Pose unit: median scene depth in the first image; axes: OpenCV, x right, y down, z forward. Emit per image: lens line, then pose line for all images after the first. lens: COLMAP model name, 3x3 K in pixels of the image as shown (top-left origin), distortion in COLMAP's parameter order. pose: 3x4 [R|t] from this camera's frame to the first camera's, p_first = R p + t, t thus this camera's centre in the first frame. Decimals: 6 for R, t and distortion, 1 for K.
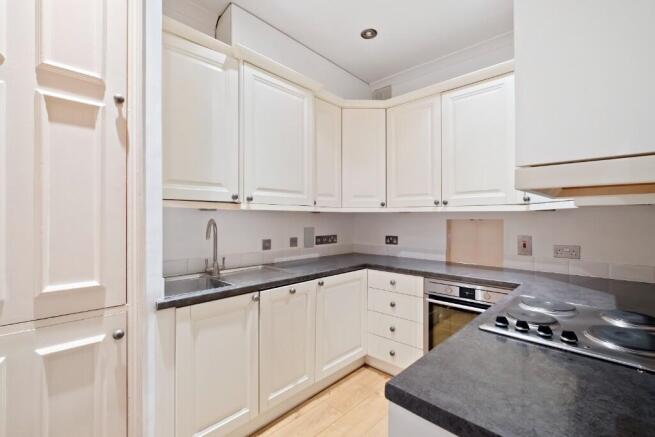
lens RADIAL K [[285.2, 0, 327.5], [0, 285.2, 218.5], [0, 0, 1]] dist [0.001549, 0.000195]
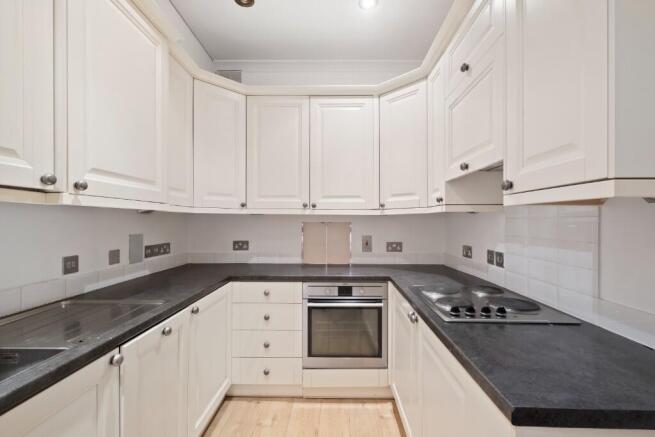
lens RADIAL K [[286.4, 0, 327.6], [0, 286.4, 223.0], [0, 0, 1]] dist [-0.001088, 0.000062]
pose [[0.739853, -0.004077, 0.672756, -0.230605], [-0.000994, 0.999974, 0.007153, -0.001131], [-0.672768, -0.005961, 0.739830, 0.207343]]
